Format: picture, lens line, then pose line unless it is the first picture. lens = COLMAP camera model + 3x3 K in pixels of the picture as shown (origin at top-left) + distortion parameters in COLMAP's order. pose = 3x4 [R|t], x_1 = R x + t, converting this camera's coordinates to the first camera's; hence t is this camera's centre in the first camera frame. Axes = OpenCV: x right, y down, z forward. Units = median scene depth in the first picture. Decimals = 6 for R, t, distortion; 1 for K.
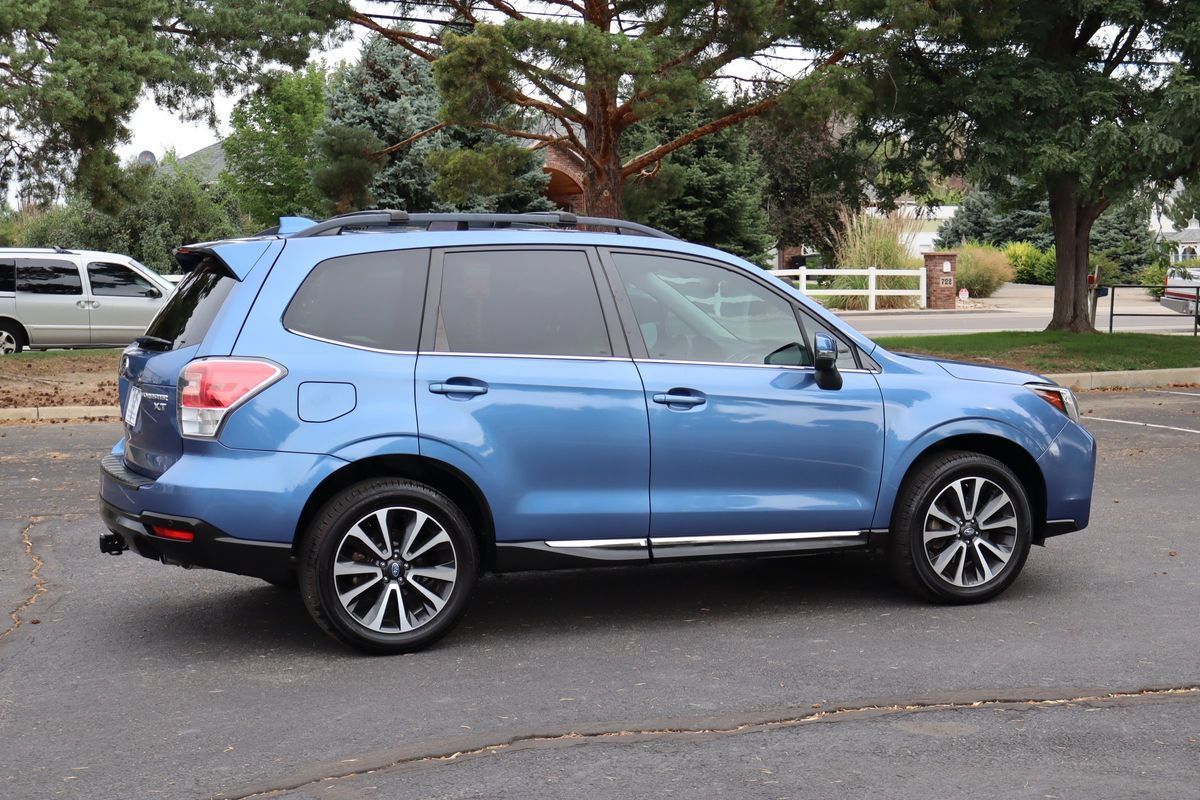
lens RADIAL K [[1666.7, 0, 584.1], [0, 1666.7, 401.3], [0, 0, 1]] dist [0.018050, -0.051192]
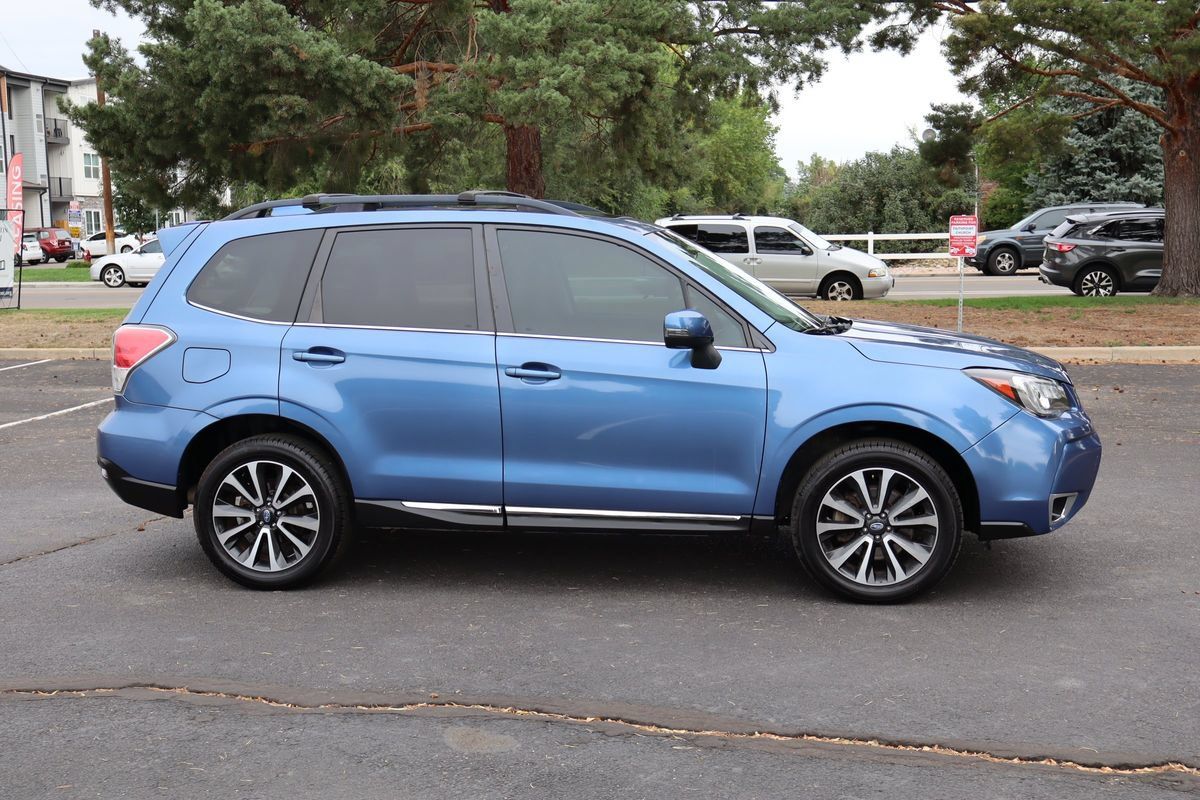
lens RADIAL K [[1379.4, 0, 622.2], [0, 1379.4, 397.9], [0, 0, 1]] dist [0.004679, -0.000539]
pose [[0.870267, 0.047376, -0.490297, 0.517603], [-0.025467, 0.998360, 0.051264, -0.030834], [0.491922, -0.032127, 0.870047, 0.289557]]
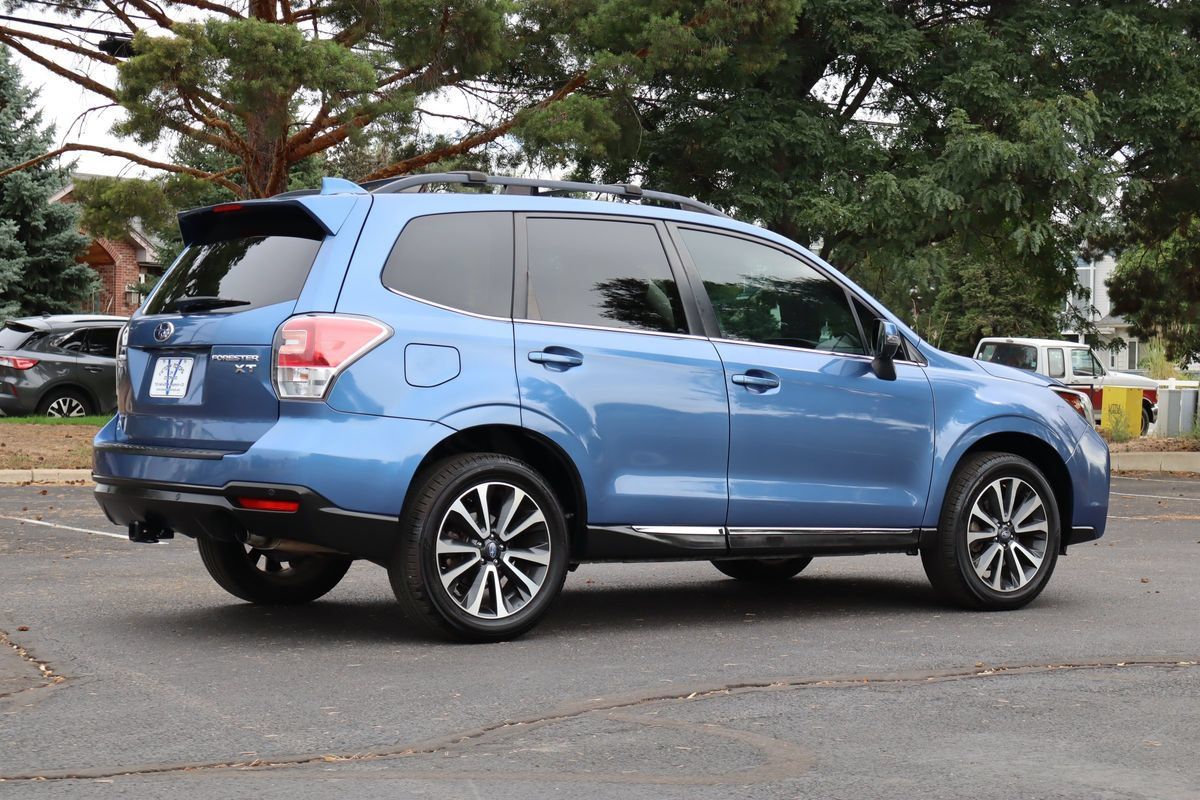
lens RADIAL K [[2128.4, 0, 546.5], [0, 2128.4, 399.1], [0, 0, 1]] dist [0.029537, -0.178799]
pose [[0.974355, 0.017966, 0.224299, -0.330343], [-0.002380, 0.997575, -0.069563, 0.093453], [-0.225005, 0.067245, 0.972034, -0.154708]]
